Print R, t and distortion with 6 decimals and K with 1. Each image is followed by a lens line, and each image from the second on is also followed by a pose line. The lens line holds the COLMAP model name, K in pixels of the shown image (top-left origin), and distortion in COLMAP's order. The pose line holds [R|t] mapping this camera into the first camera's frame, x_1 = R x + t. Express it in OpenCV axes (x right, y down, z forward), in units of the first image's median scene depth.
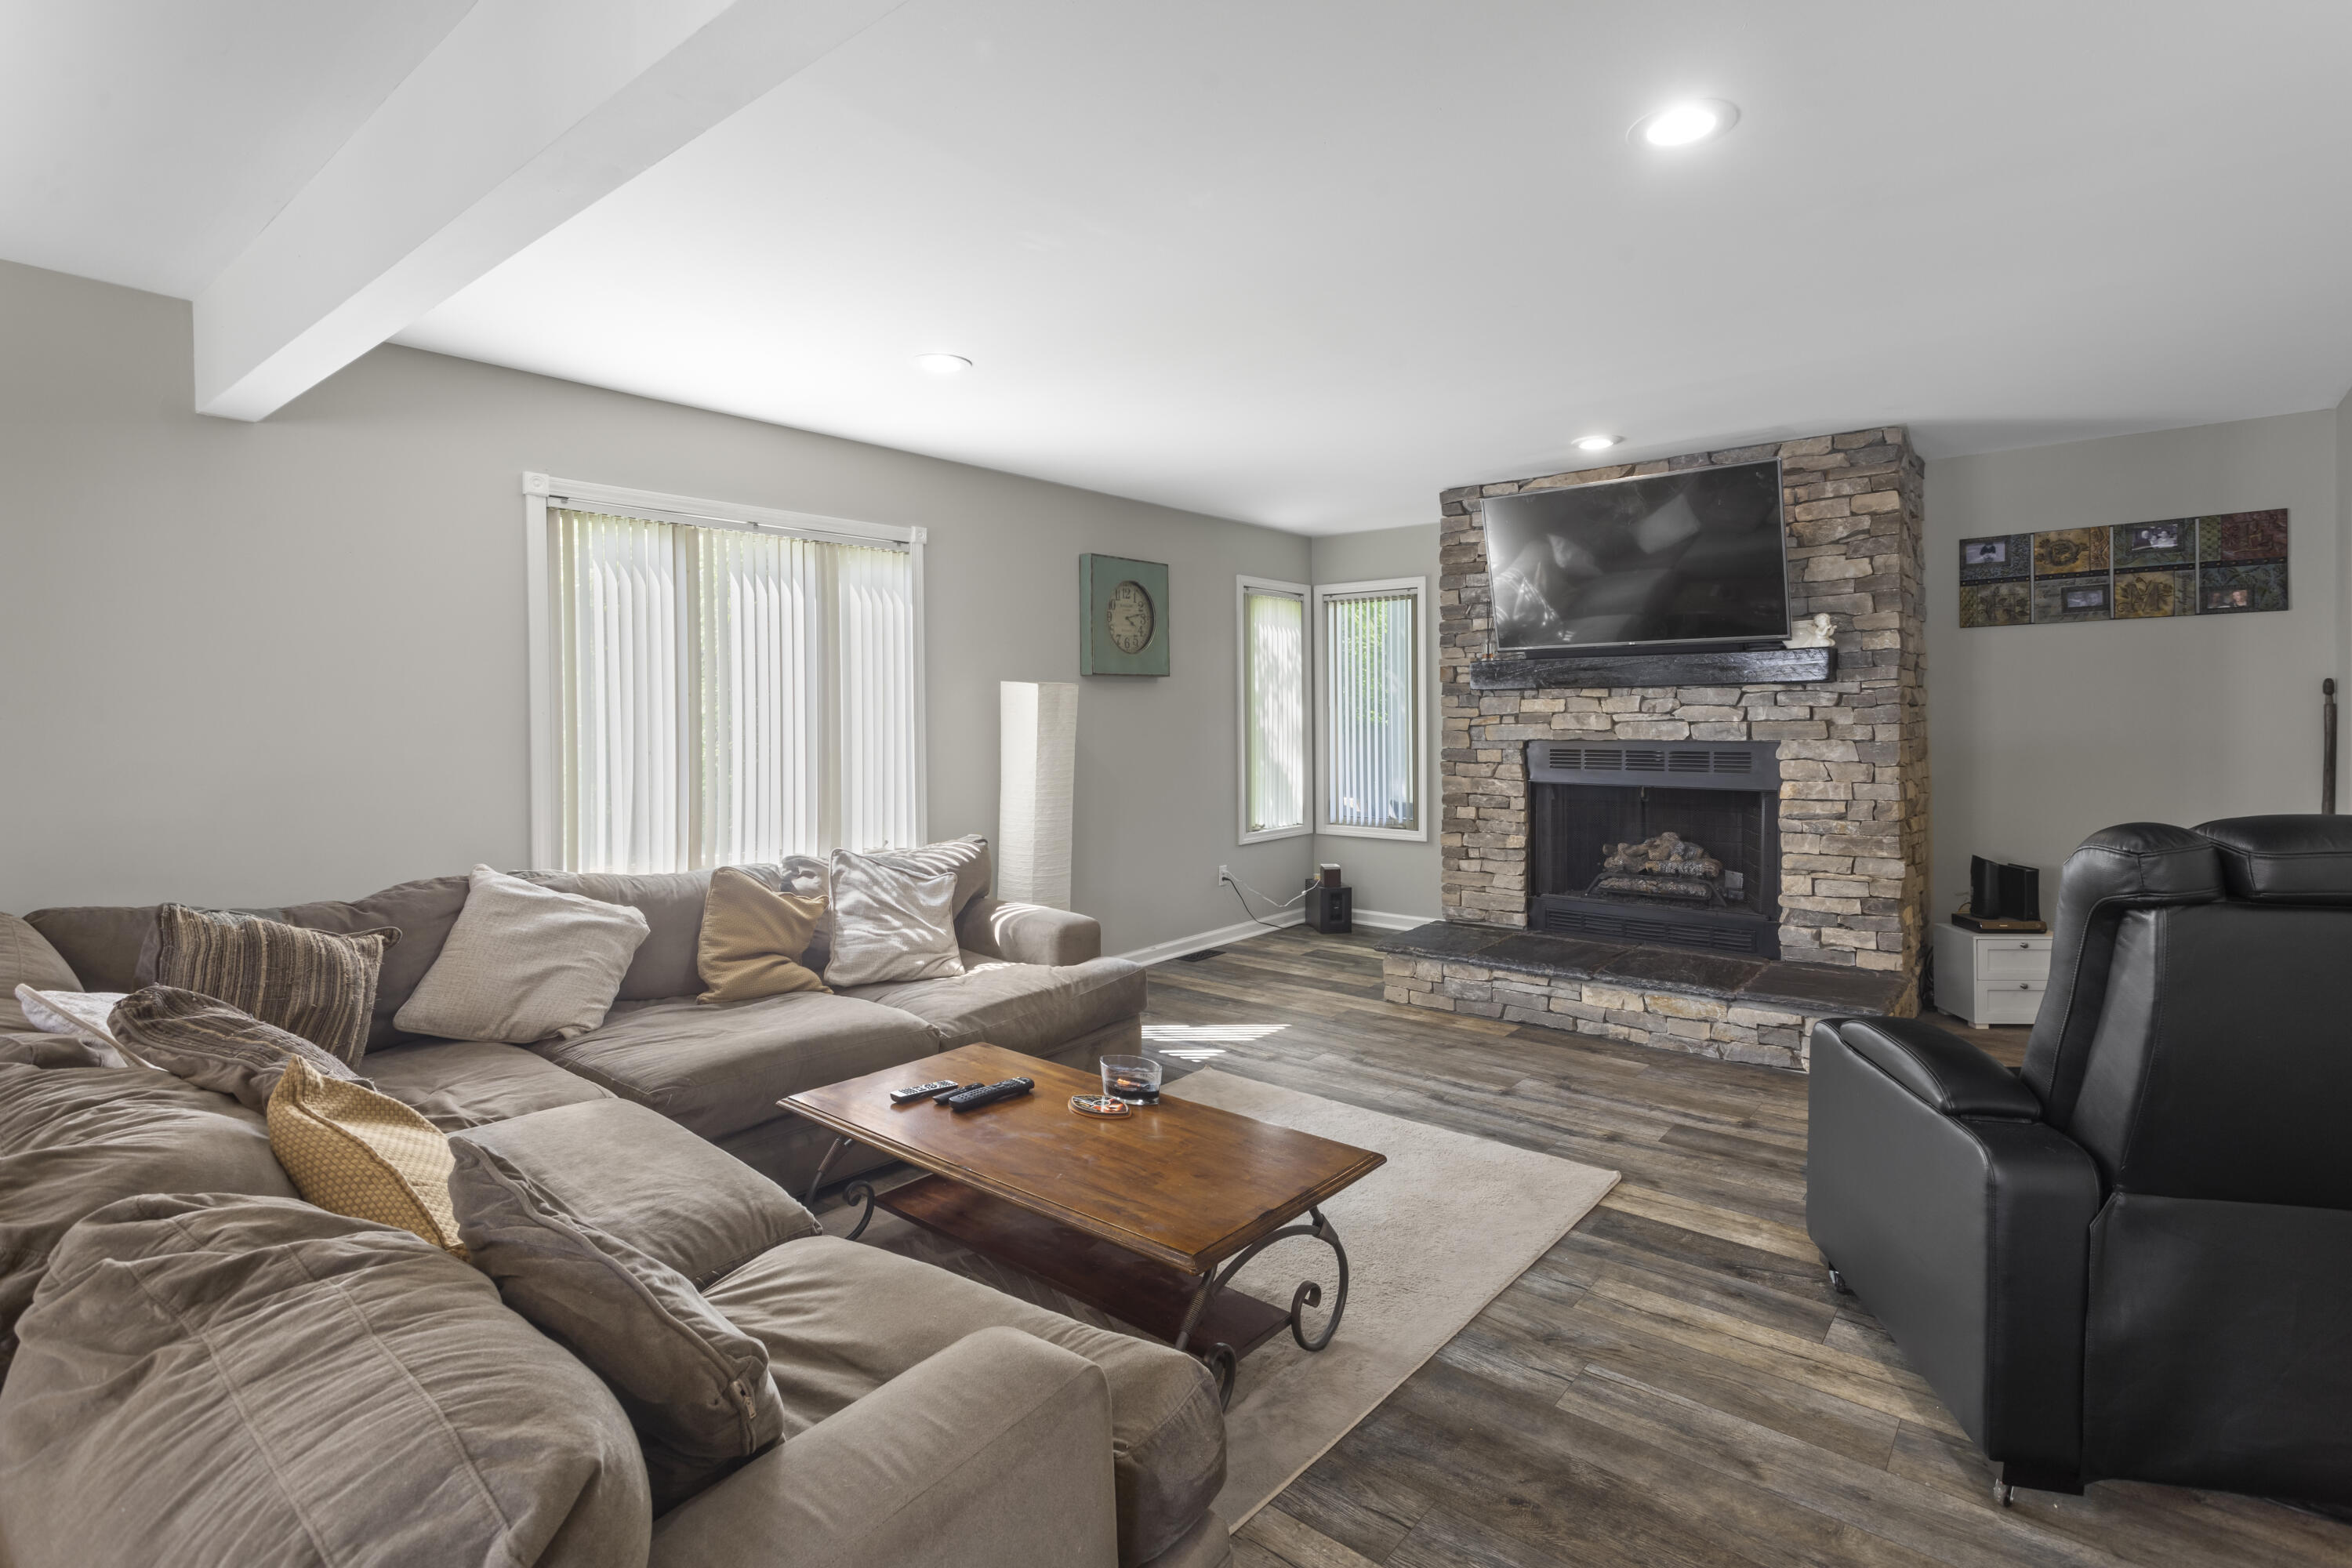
lens RADIAL K [[1144.1, 0, 1242.7], [0, 1144.1, 722.8], [0, 0, 1]] dist [-0.000180, 0.000605]
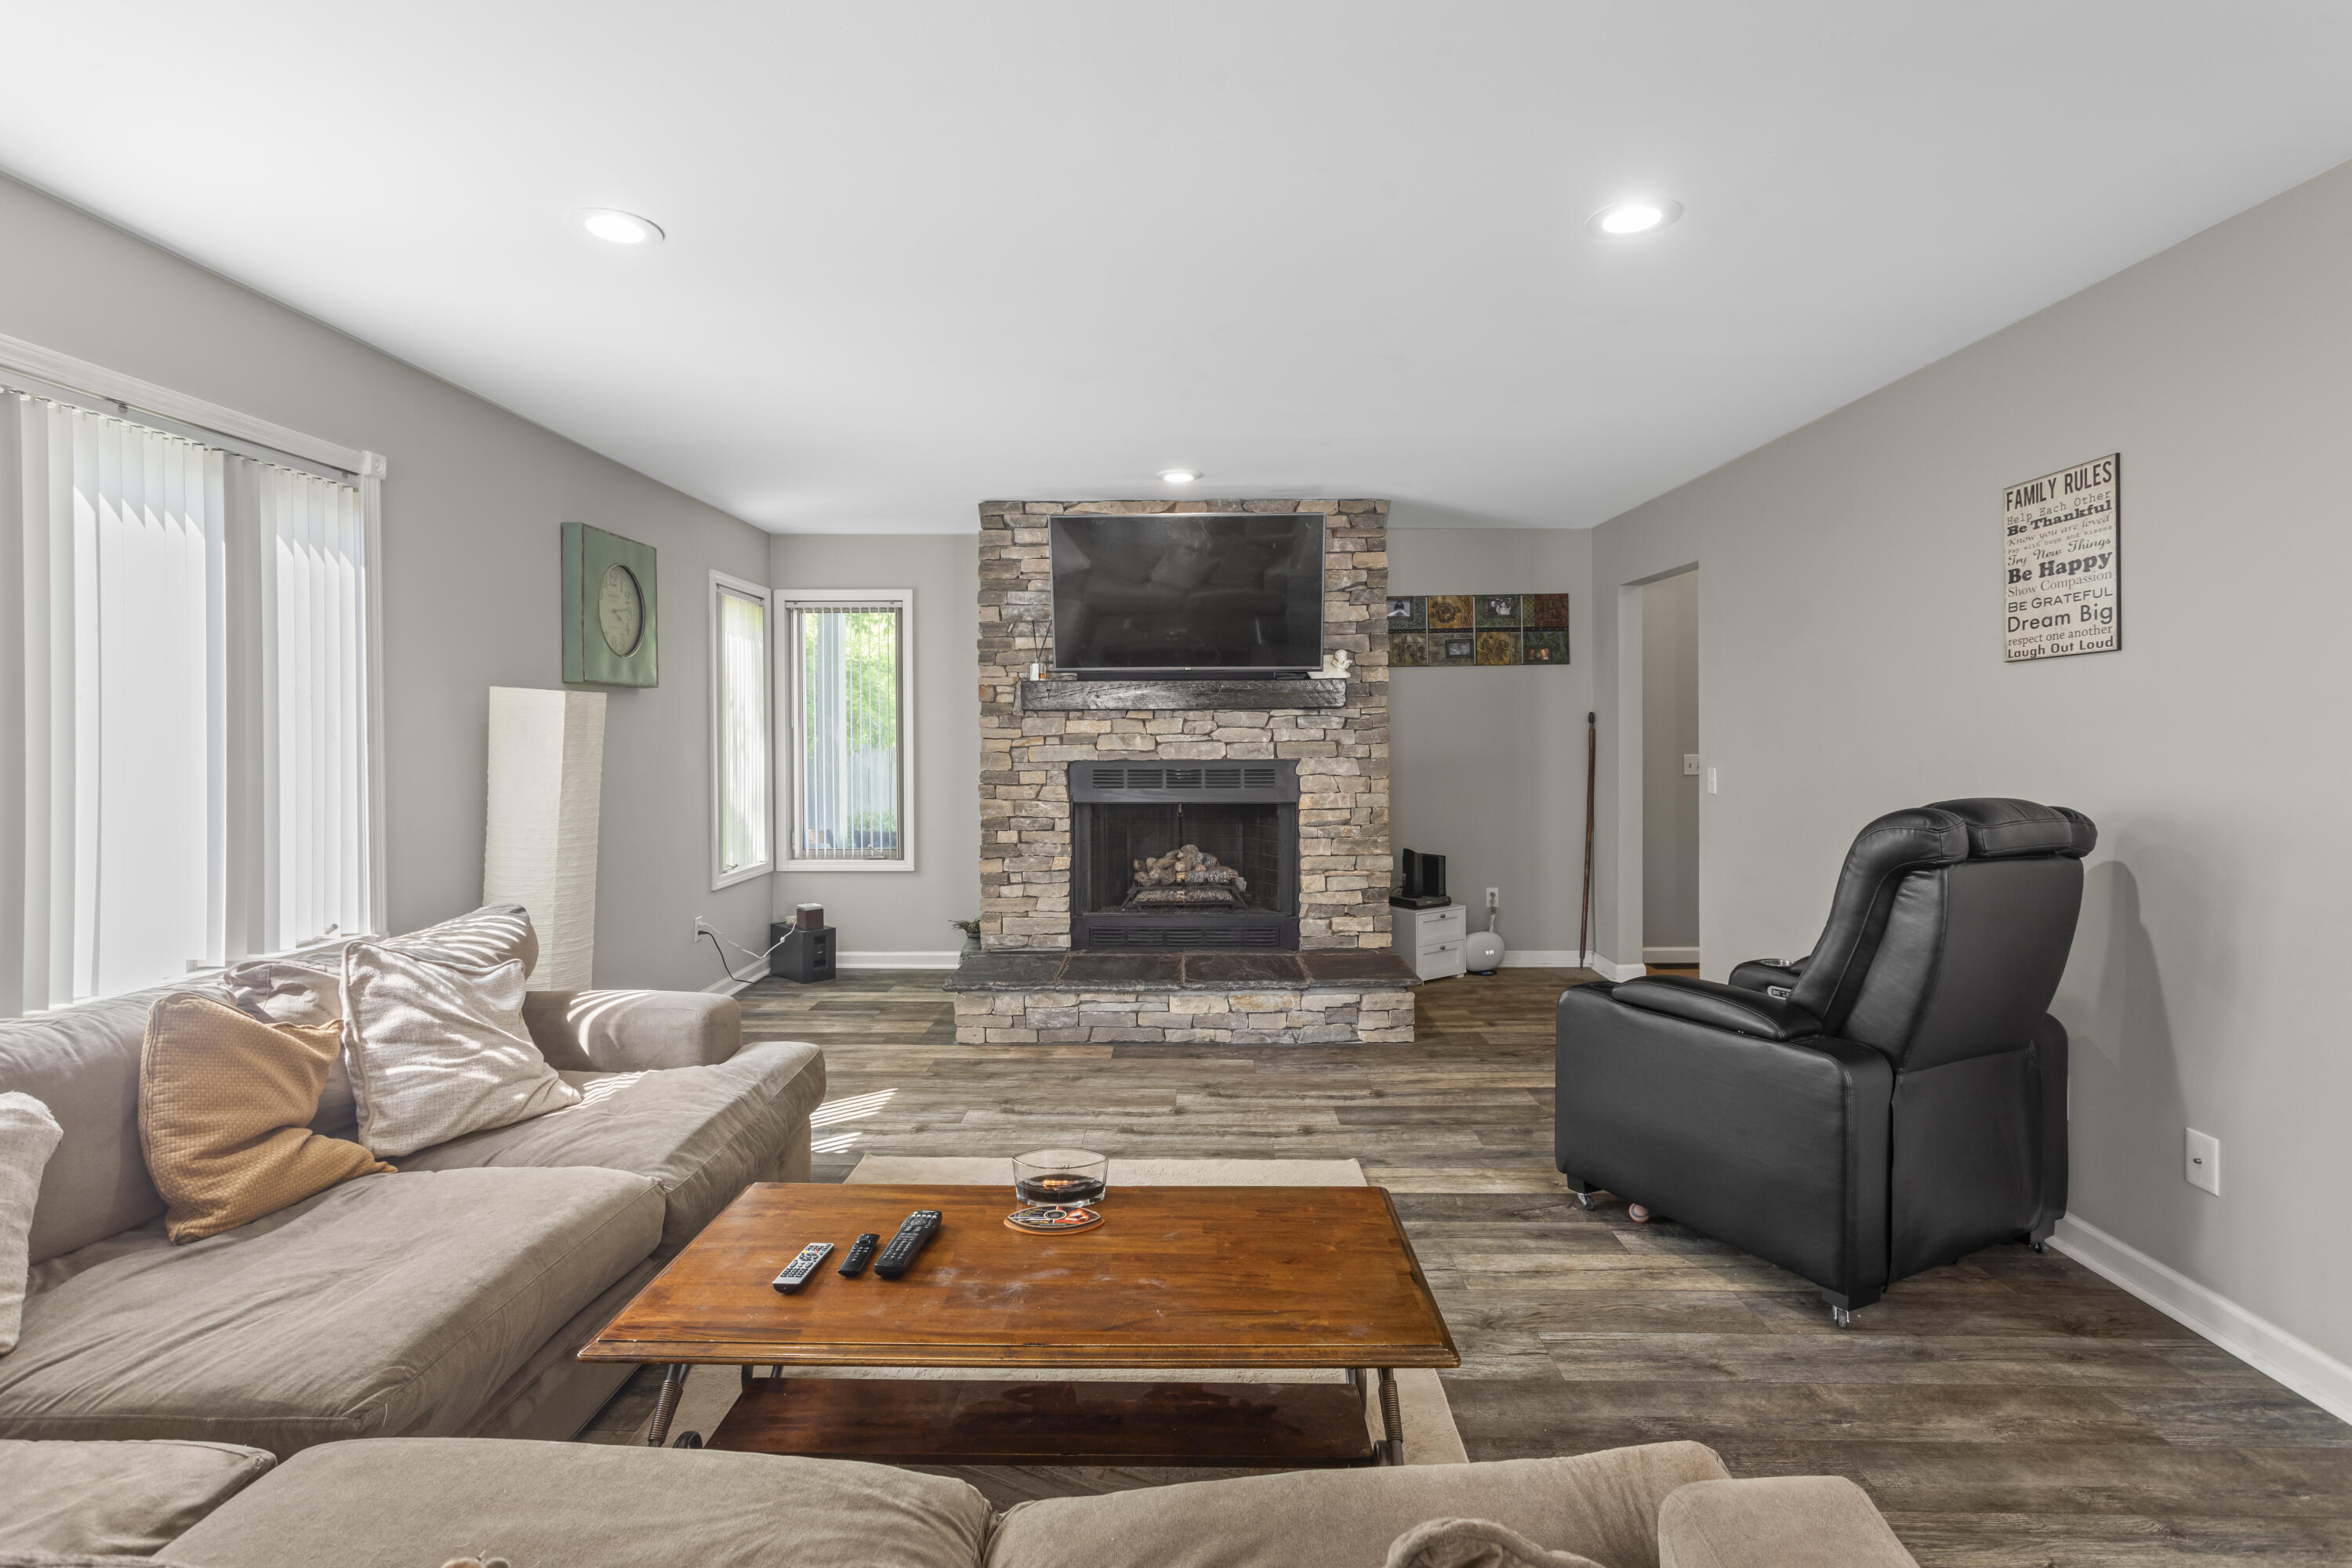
lens RADIAL K [[1106.7, 0, 1232.9], [0, 1106.7, 737.8], [0, 0, 1]] dist [-0.000177, 0.000649]
pose [[0.785337, 0.001712, 0.619066, -0.273491], [0.003606, 0.999967, -0.007340, 0.002562], [-0.619058, 0.007997, 0.785305, 0.169319]]
